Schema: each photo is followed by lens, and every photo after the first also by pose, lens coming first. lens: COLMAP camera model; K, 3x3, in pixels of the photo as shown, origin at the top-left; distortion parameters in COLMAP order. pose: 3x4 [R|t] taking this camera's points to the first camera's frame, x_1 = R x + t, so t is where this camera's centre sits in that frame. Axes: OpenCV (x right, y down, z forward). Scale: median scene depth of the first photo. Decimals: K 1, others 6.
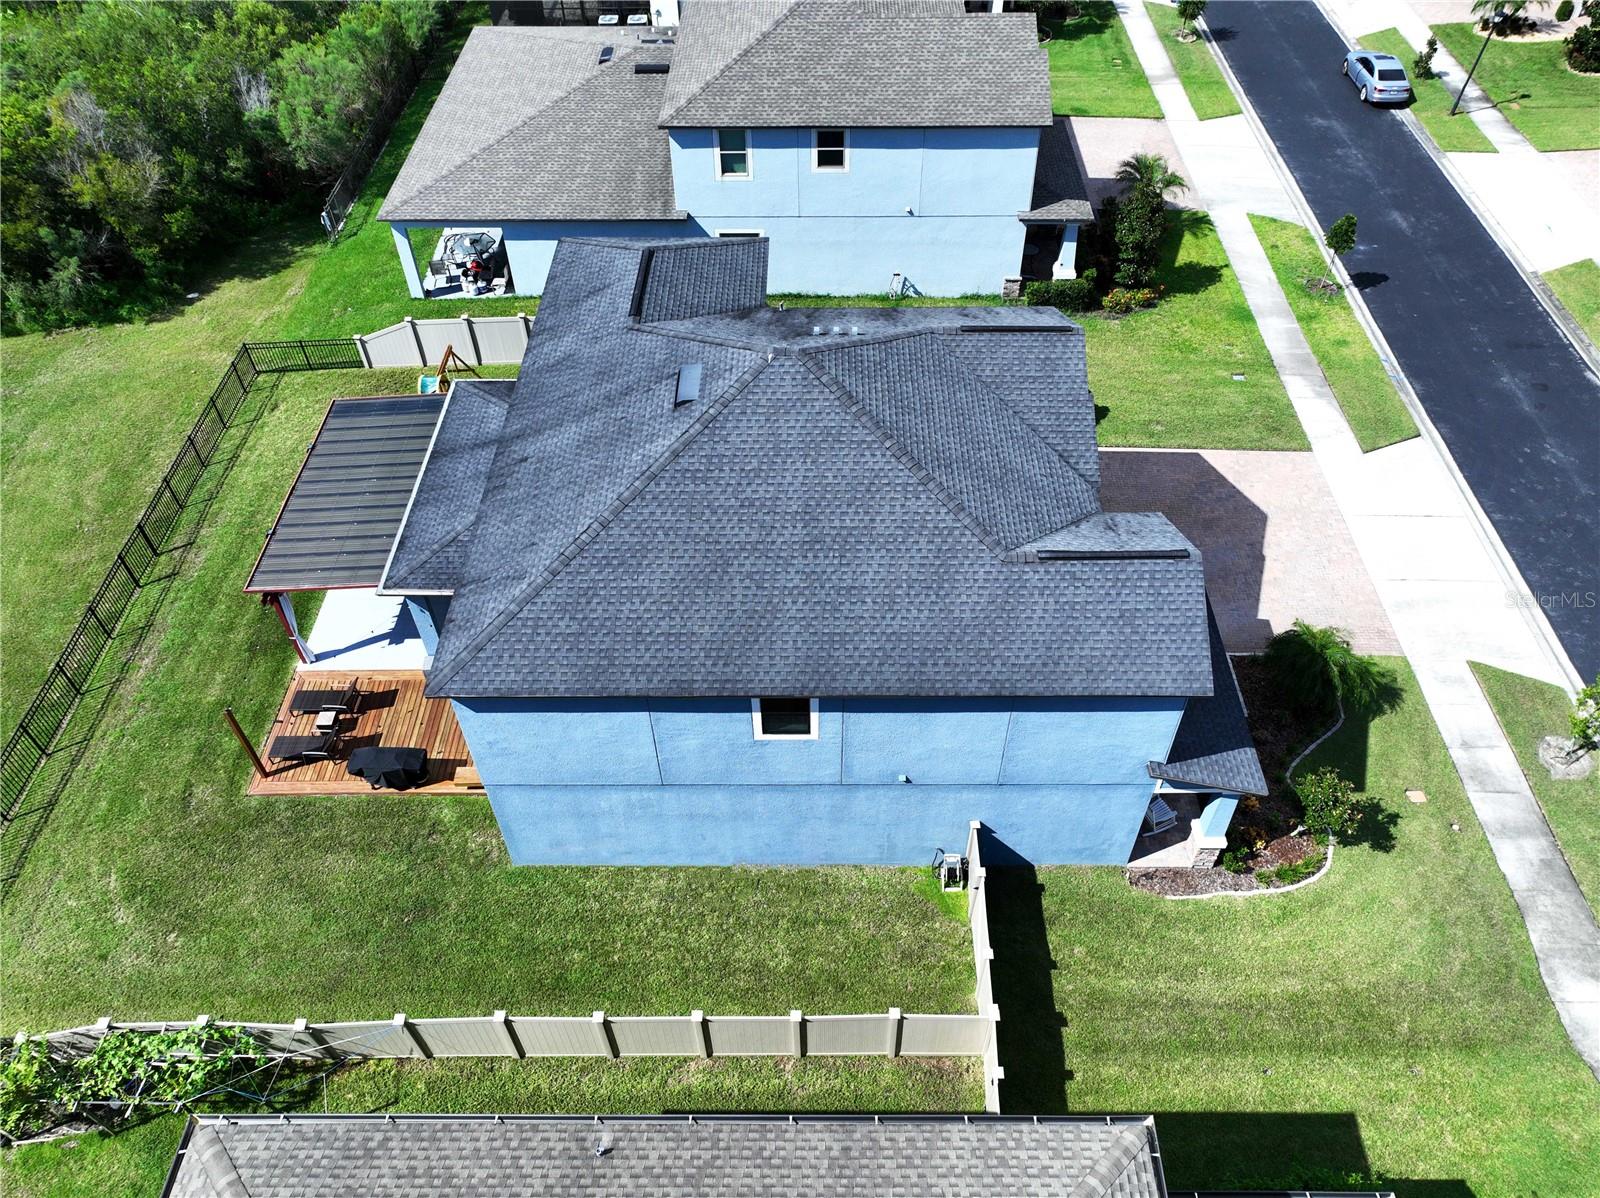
lens RADIAL K [[1167.8, 0, 810.6], [0, 1167.8, 601.0], [0, 0, 1]] dist [-0.005612, 0.031535]
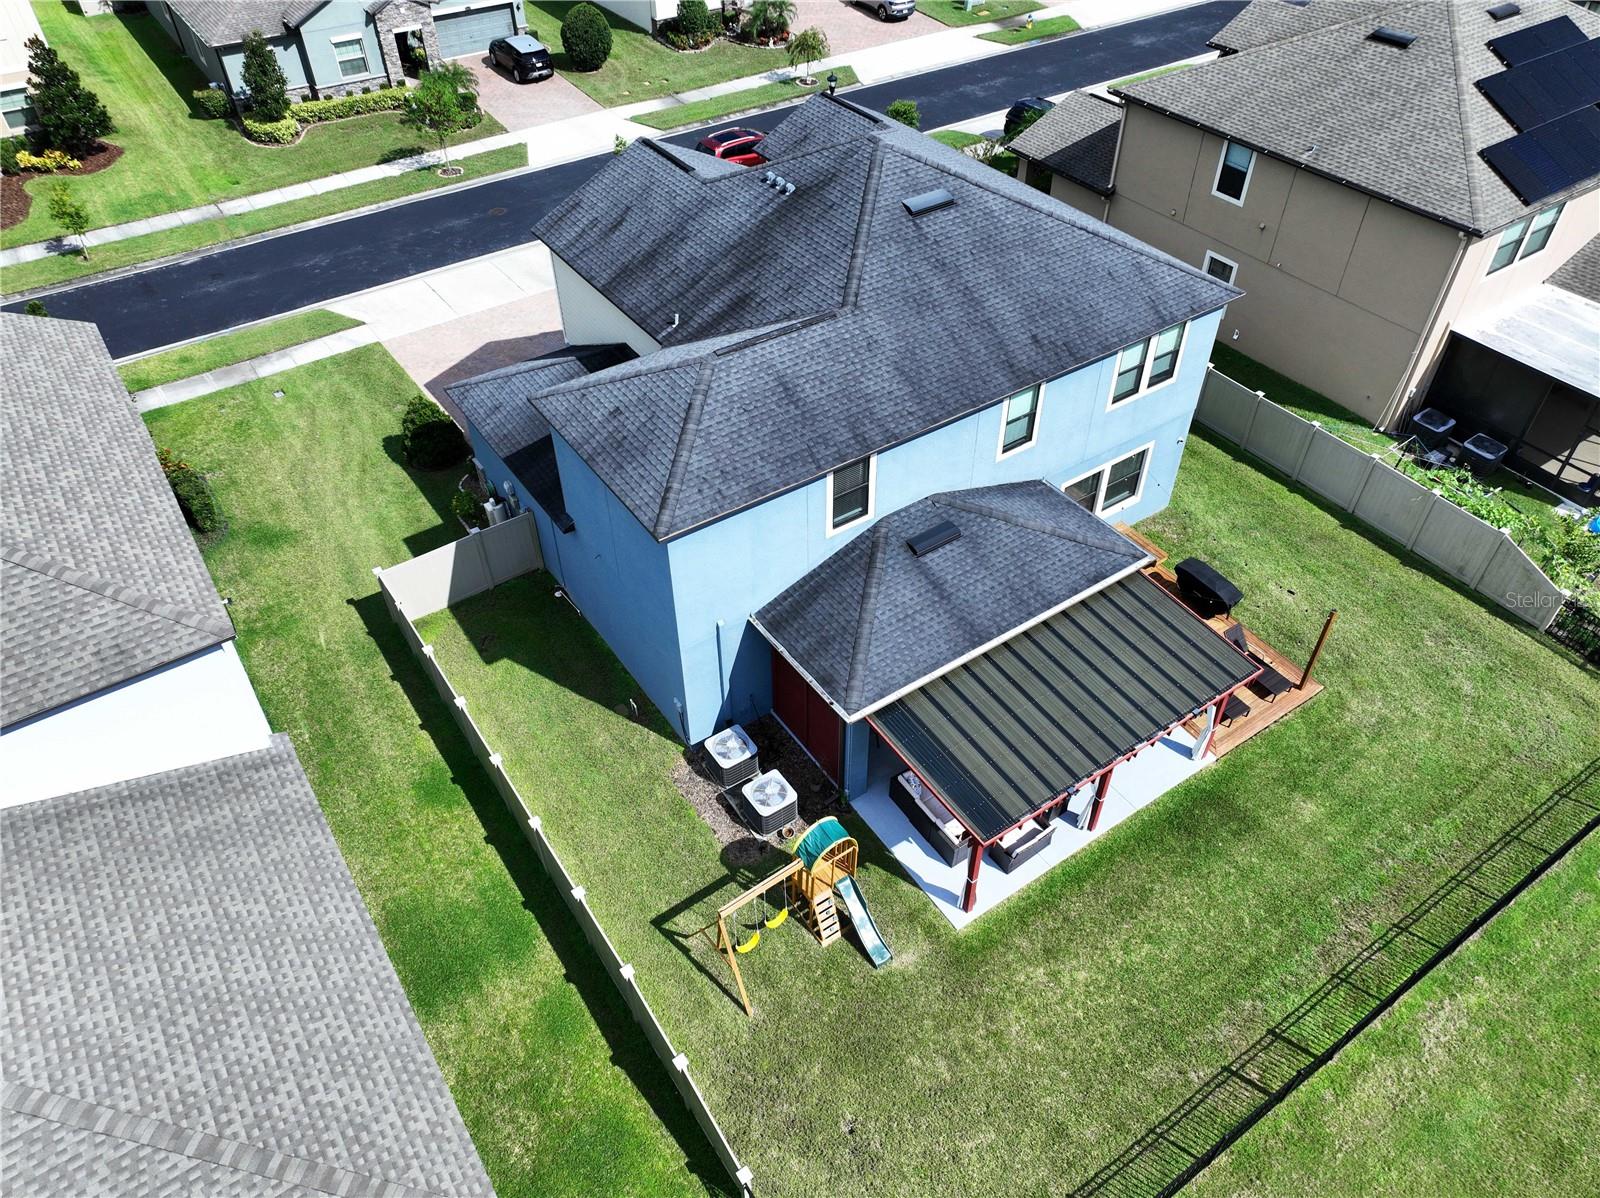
lens RADIAL K [[1123.5, 0, 803.8], [0, 1123.5, 600.3], [0, 0, 1]] dist [-0.006080, 0.027614]
pose [[-0.571077, -0.554094, 0.605682, -0.812368], [0.607262, 0.211316, 0.765884, -0.903754], [-0.552362, 0.805187, 0.215802, 1.035154]]
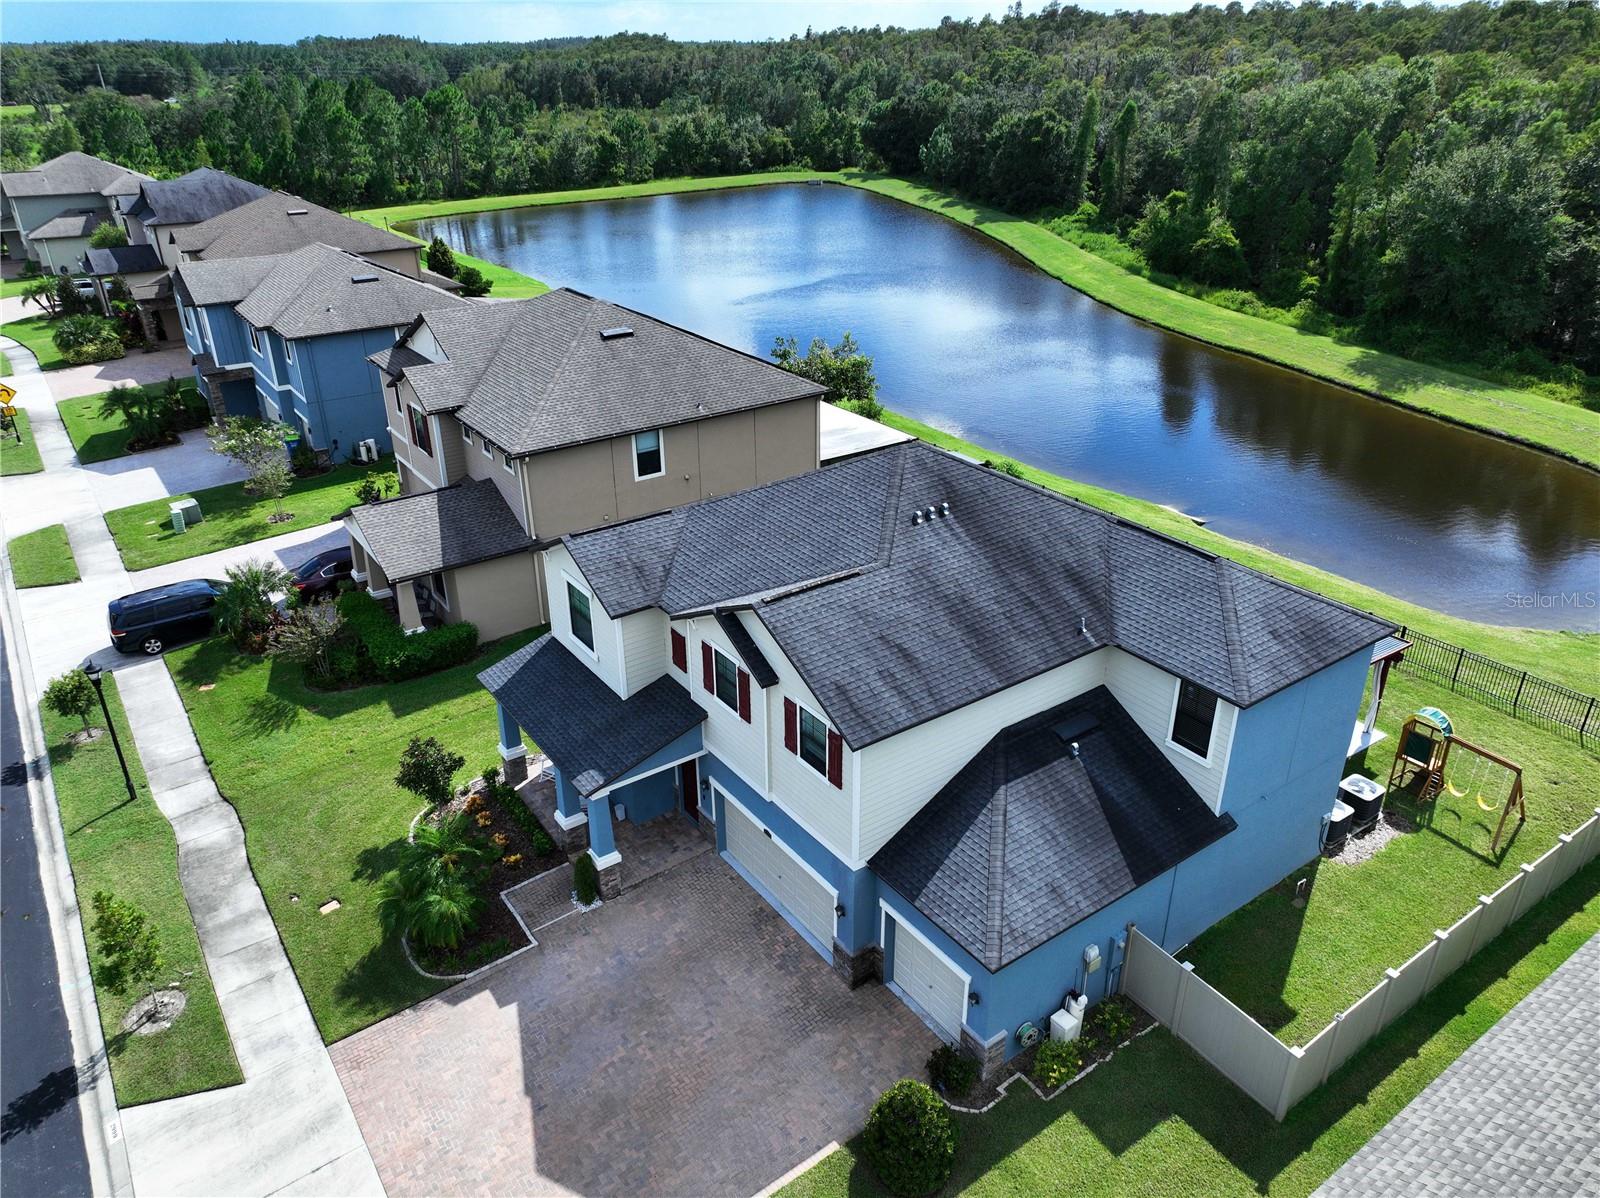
lens RADIAL K [[1123.5, 0, 803.8], [0, 1123.5, 600.3], [0, 0, 1]] dist [-0.006080, 0.027614]
pose [[-0.809554, 0.270980, -0.520761, 0.659078], [-0.421773, 0.348541, 0.837035, -0.987665], [0.408326, 0.897268, -0.167871, 1.155533]]
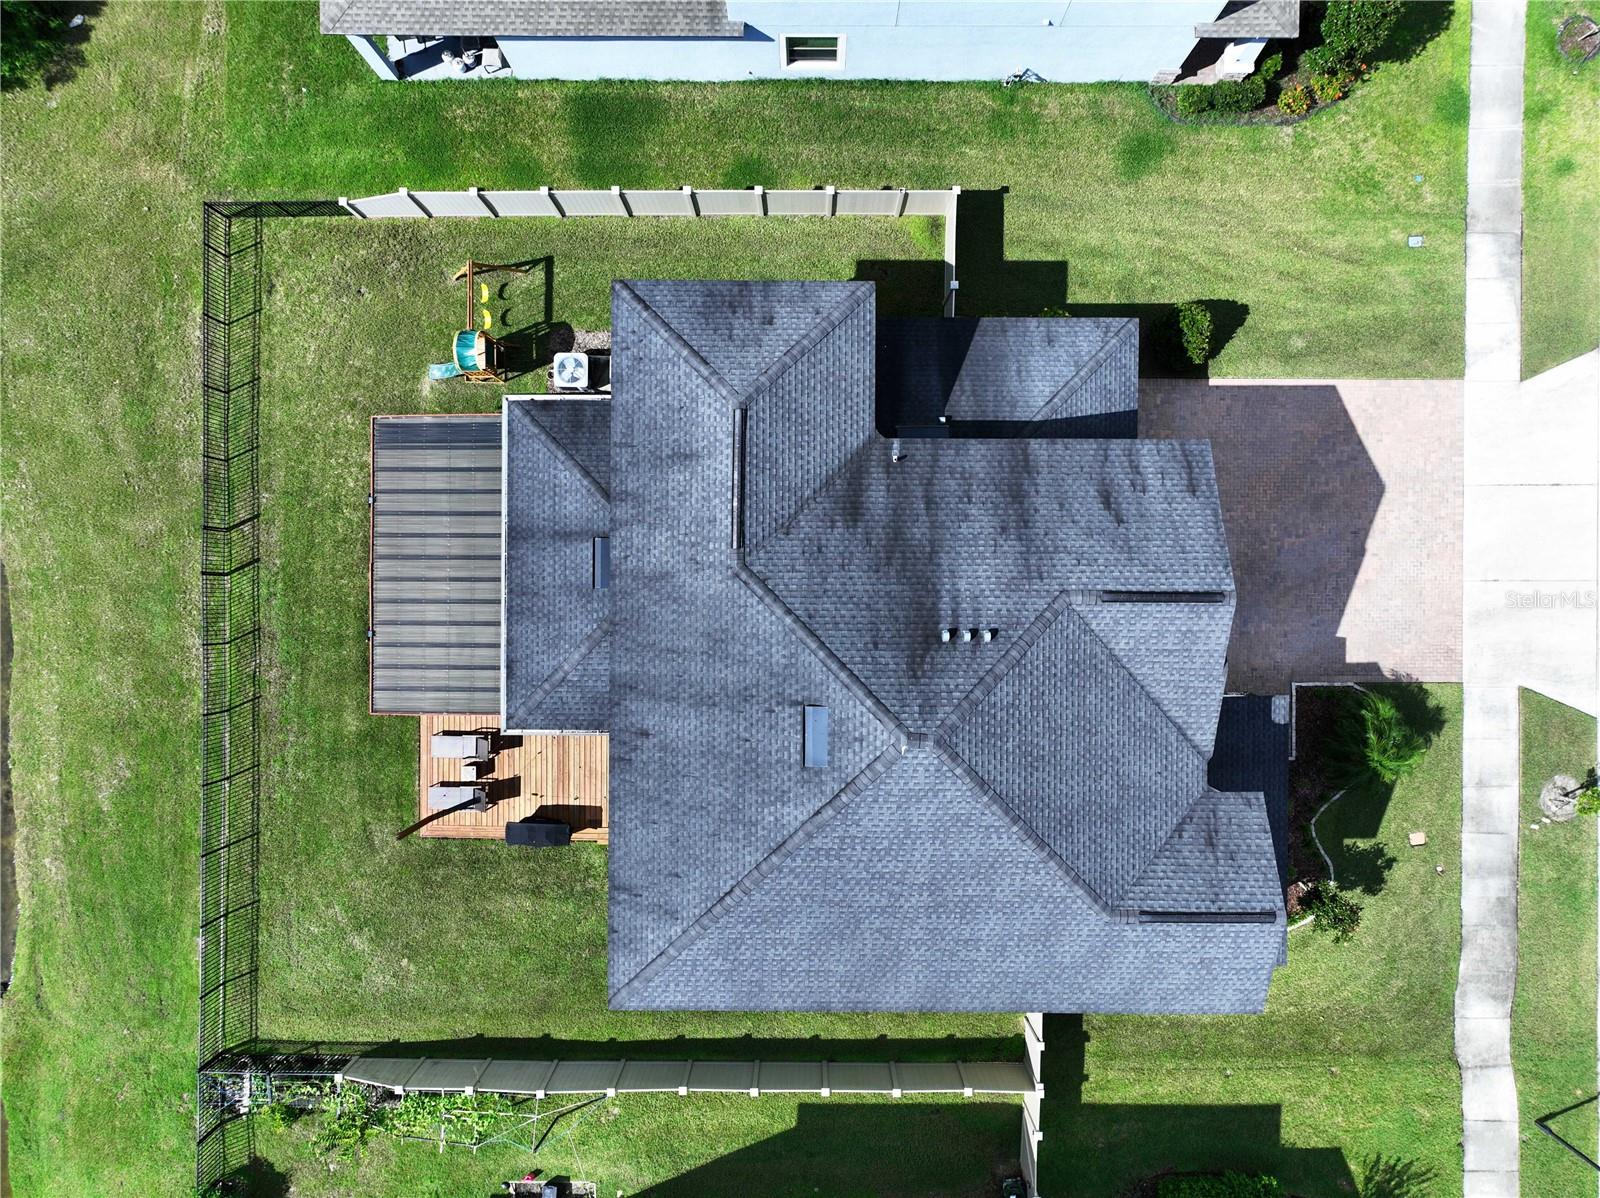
lens RADIAL K [[1140.4, 0, 800.0], [0, 1140.4, 599.0], [0, 0, 1]] dist [-0.001362, 0.023455]
pose [[0.999999, -0.001450, -0.000418, -0.106029], [0.001343, 0.729070, 0.684438, -0.837962], [-0.000687, -0.684438, 0.729071, 0.347088]]
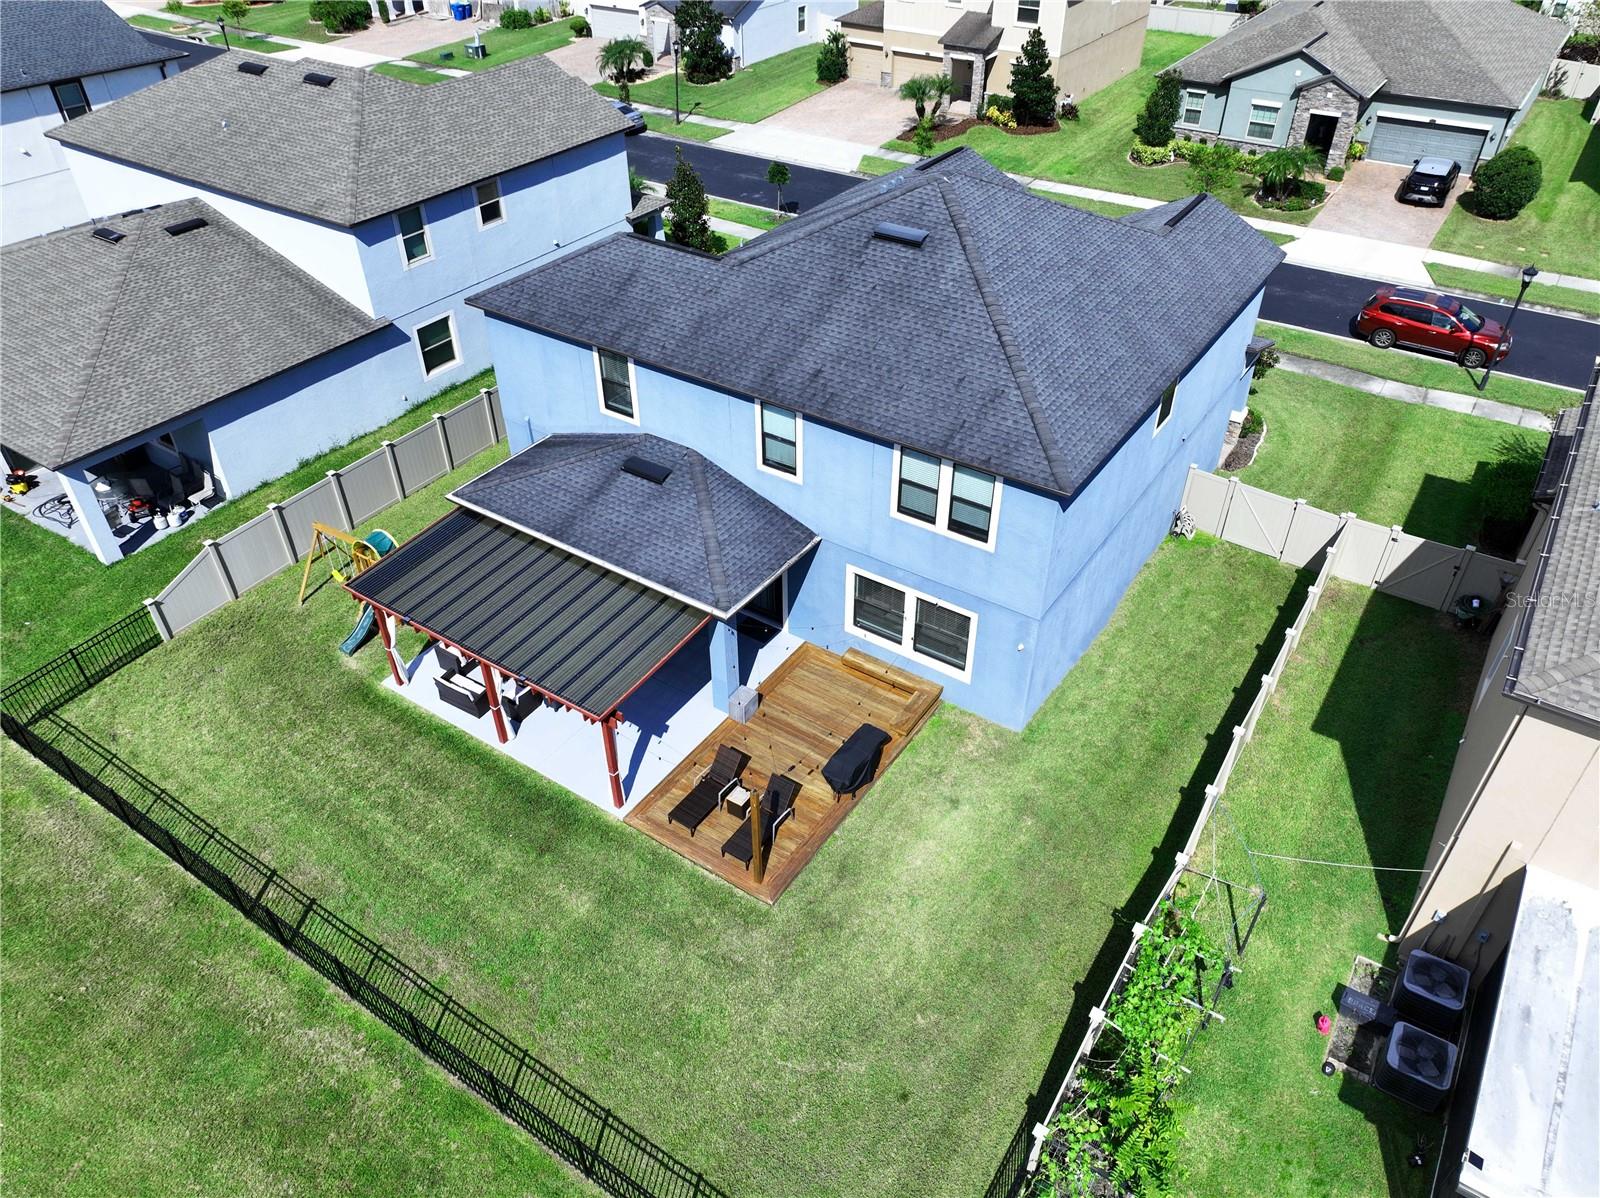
lens RADIAL K [[1123.5, 0, 803.8], [0, 1123.5, 600.3], [0, 0, 1]] dist [-0.006080, 0.027614]
pose [[0.553487, -0.507261, 0.660559, -0.926375], [0.609220, 0.787388, 0.094187, -0.063372], [-0.567893, 0.350295, 0.744843, 0.355256]]
